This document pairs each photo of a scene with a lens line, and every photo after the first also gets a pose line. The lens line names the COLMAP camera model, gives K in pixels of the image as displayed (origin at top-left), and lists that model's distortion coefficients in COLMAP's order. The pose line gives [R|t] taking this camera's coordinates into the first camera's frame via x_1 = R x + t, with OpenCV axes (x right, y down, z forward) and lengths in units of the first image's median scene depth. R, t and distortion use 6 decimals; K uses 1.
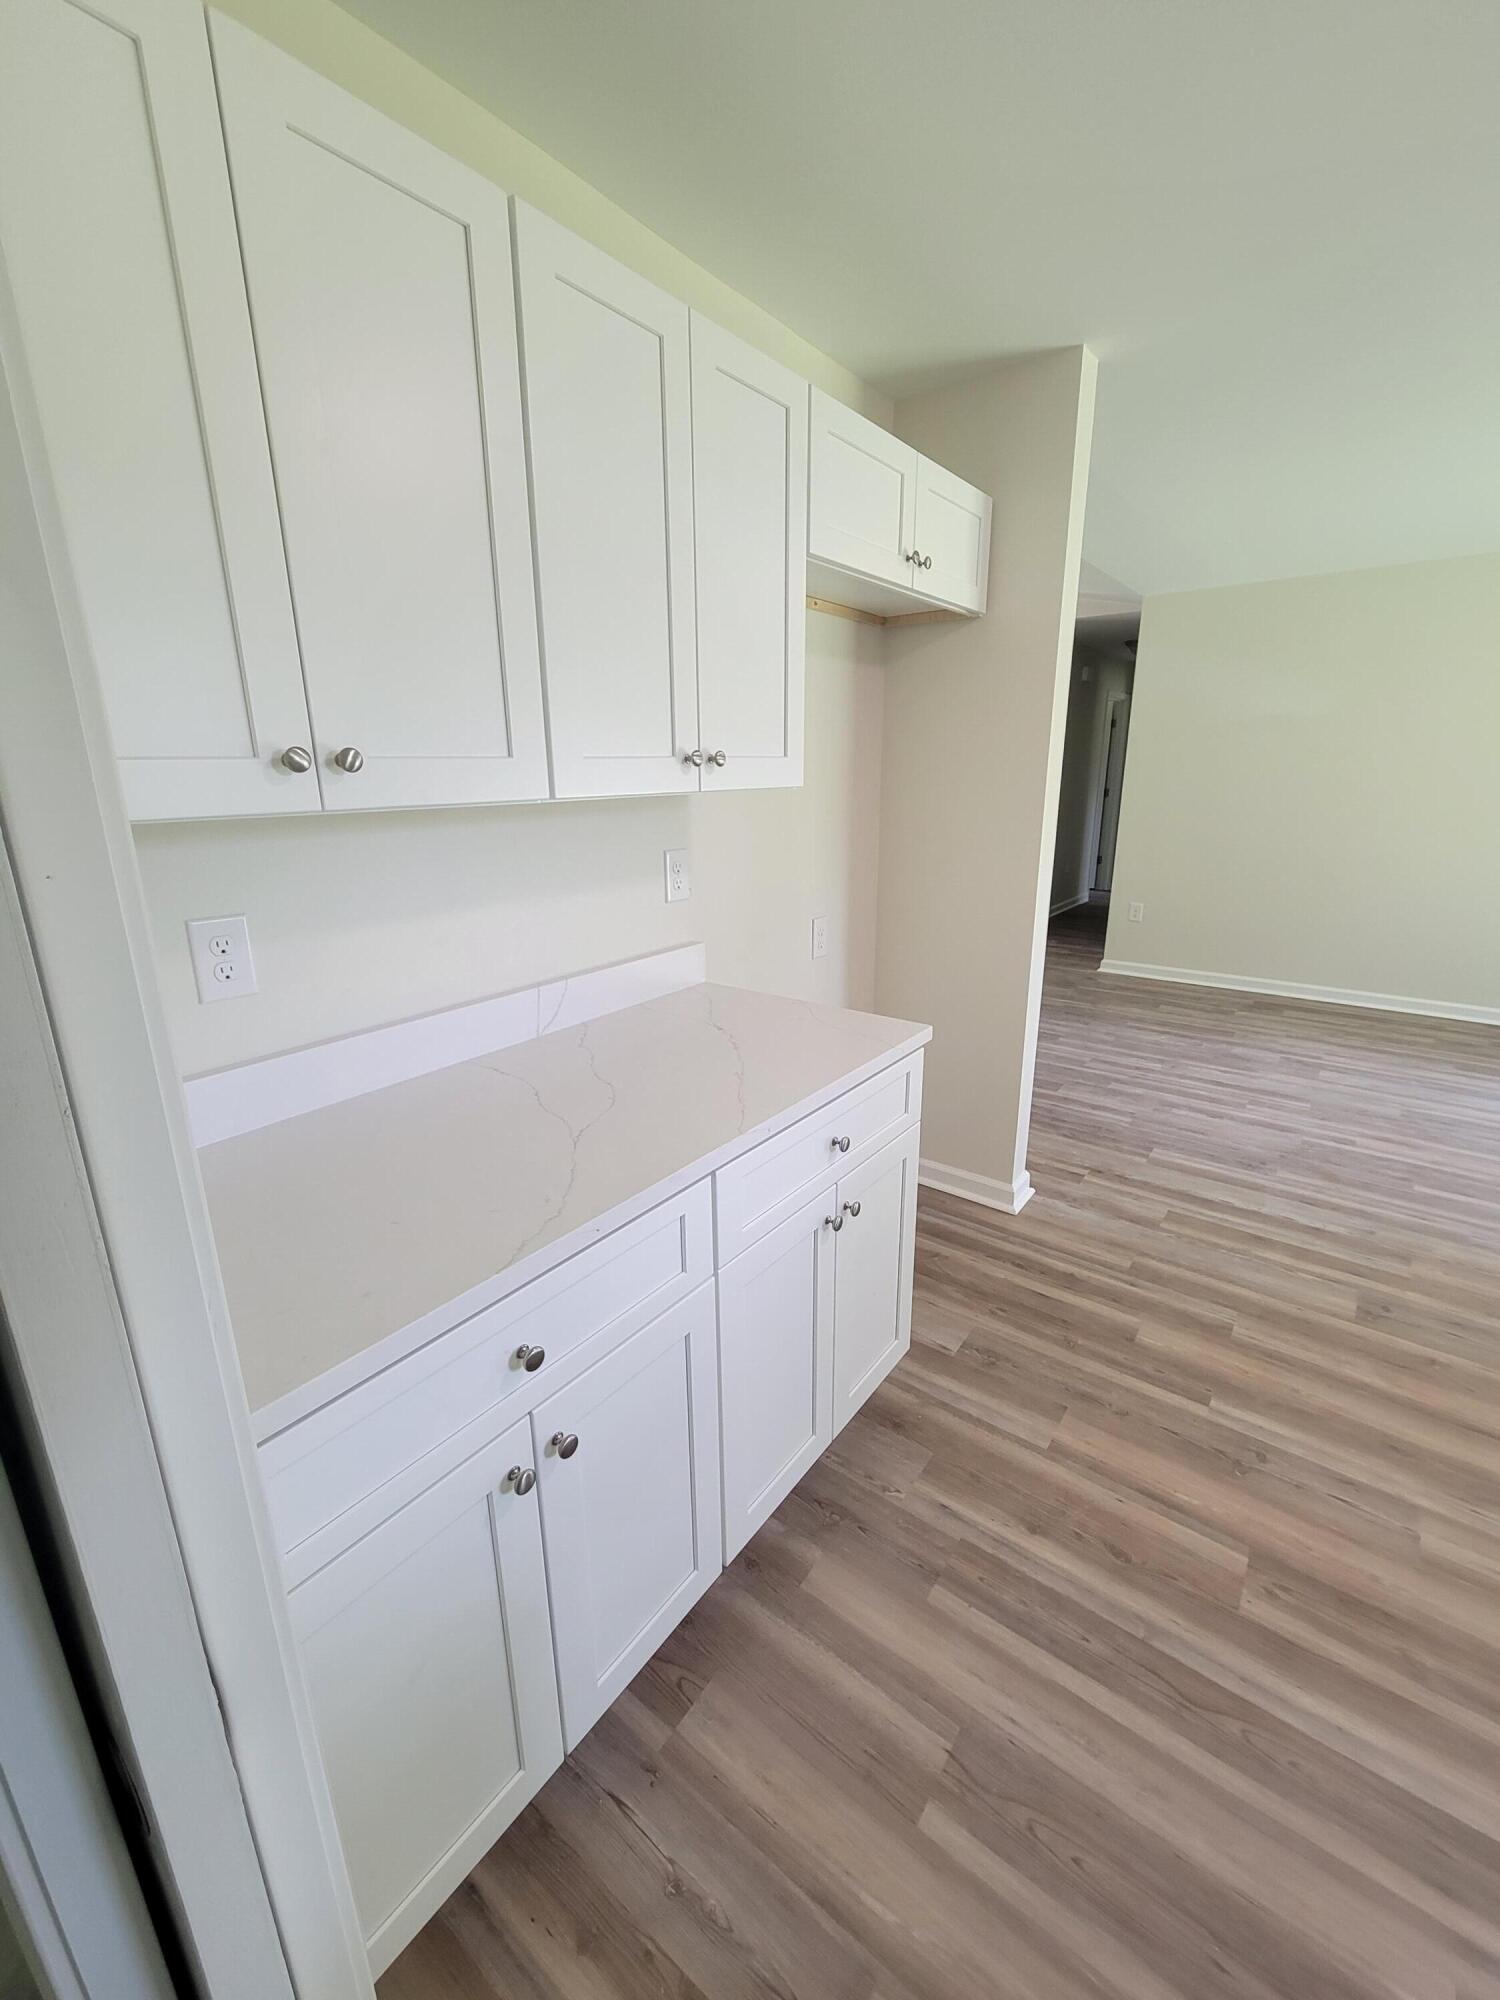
lens RADIAL K [[816.5, 0, 755.2], [0, 816.5, 972.8], [0, 0, 1]] dist [0.003023, -0.004330]
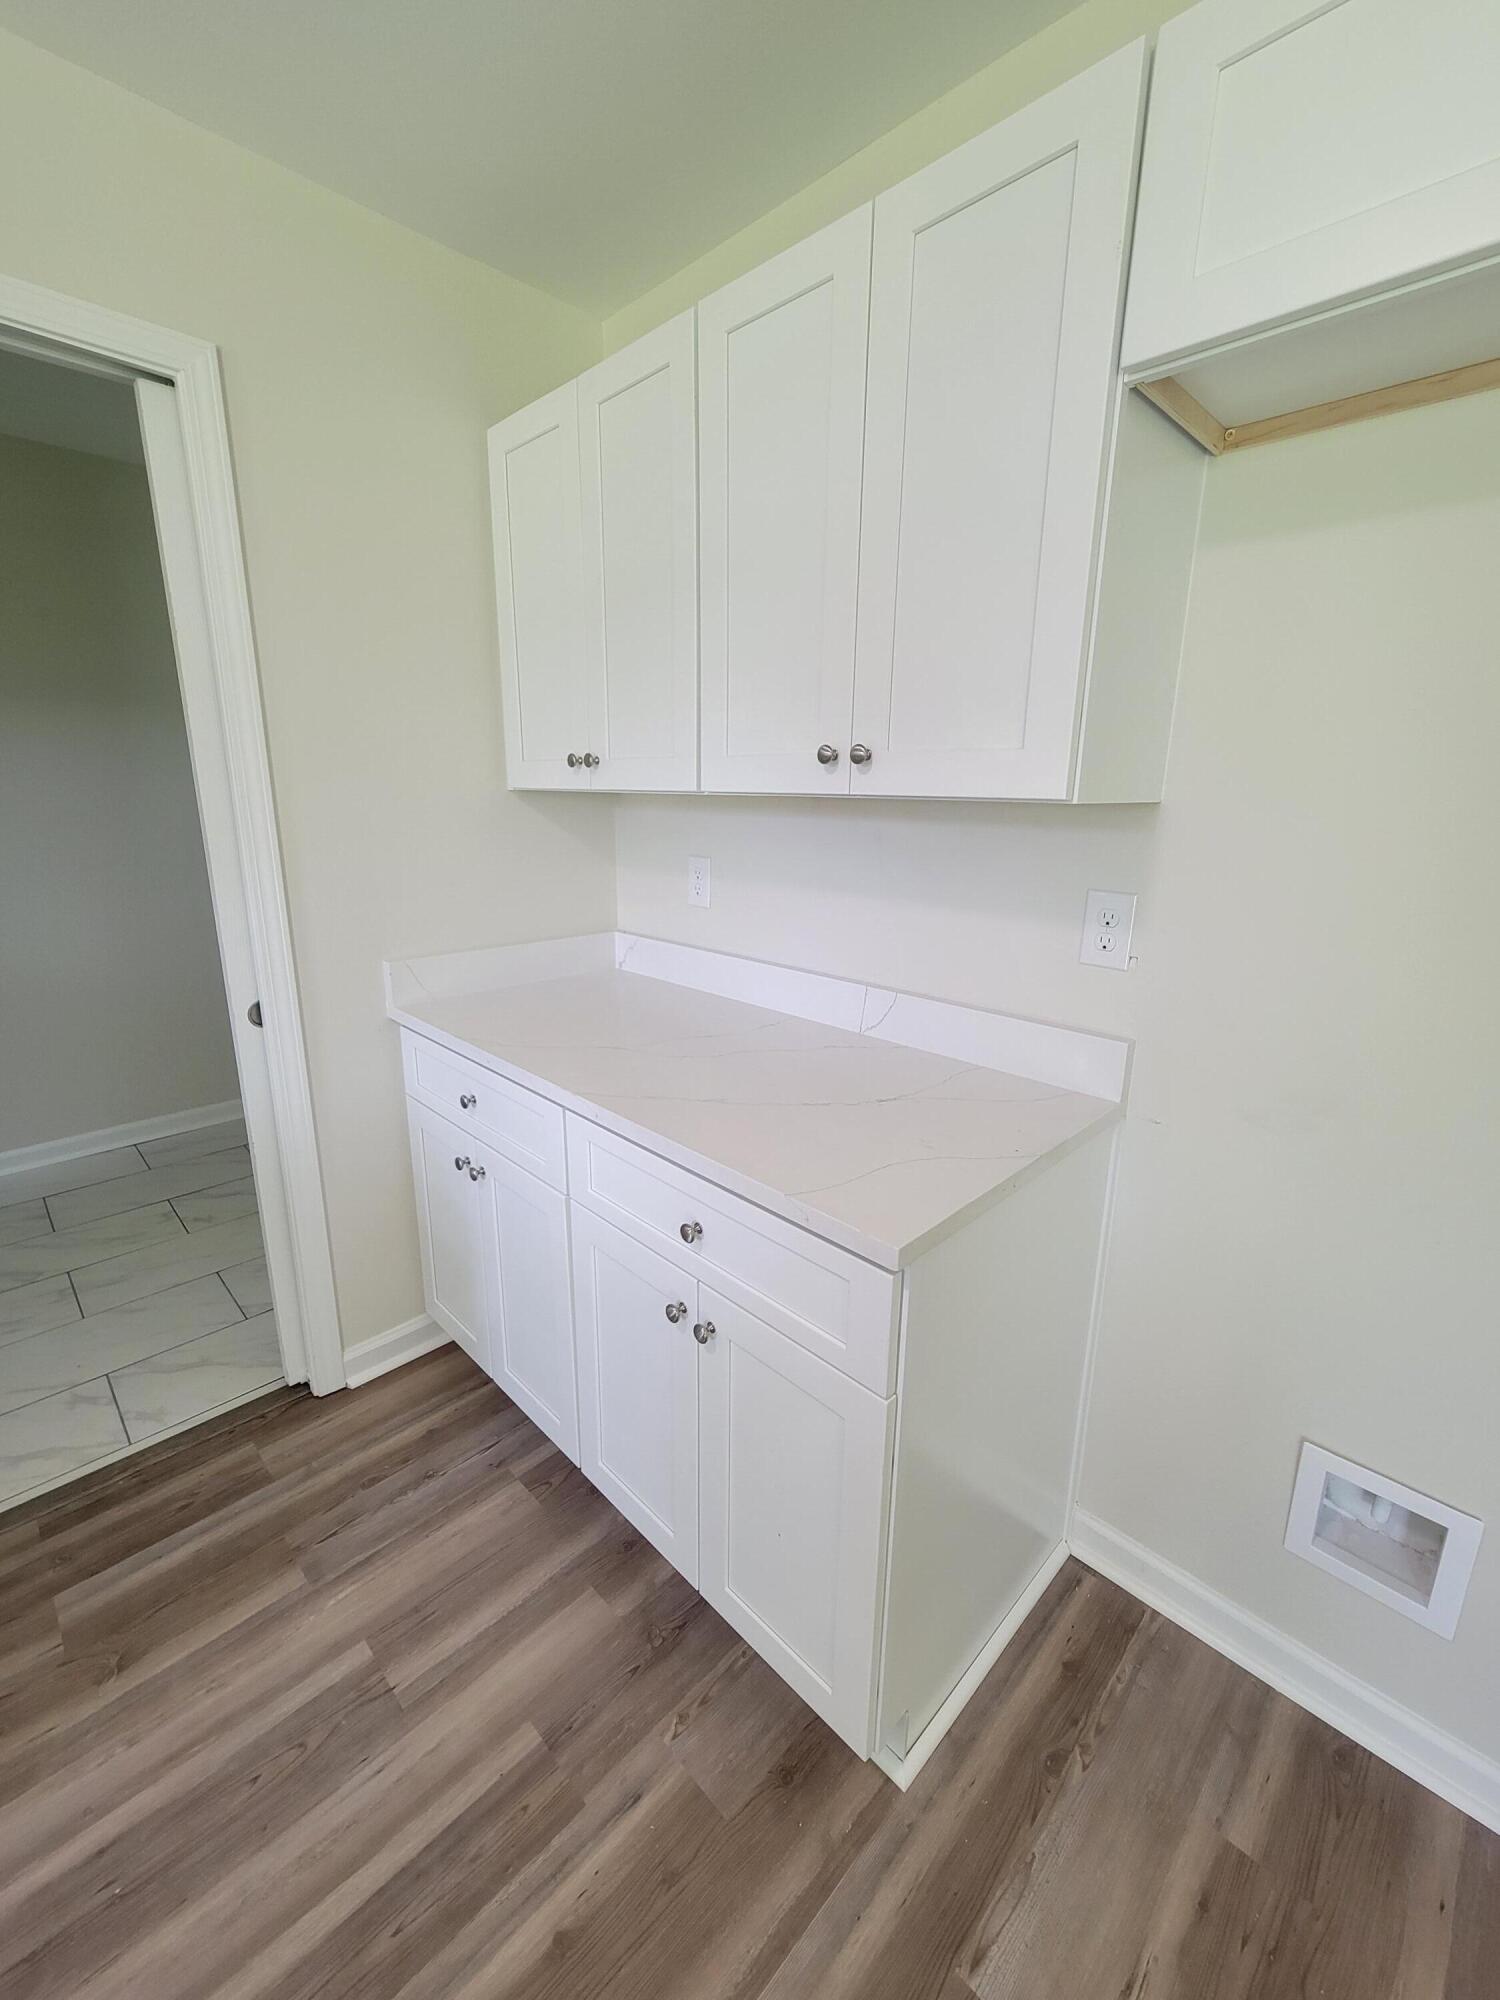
lens RADIAL K [[816.5, 0, 746.9], [0, 816.5, 974.6], [0, 0, 1]] dist [0.003023, -0.004330]
pose [[-0.131200, 0.235281, -0.963031, 0.884041], [-0.255372, 0.930624, 0.262154, -0.273124], [0.957900, 0.280326, -0.062014, 1.125013]]
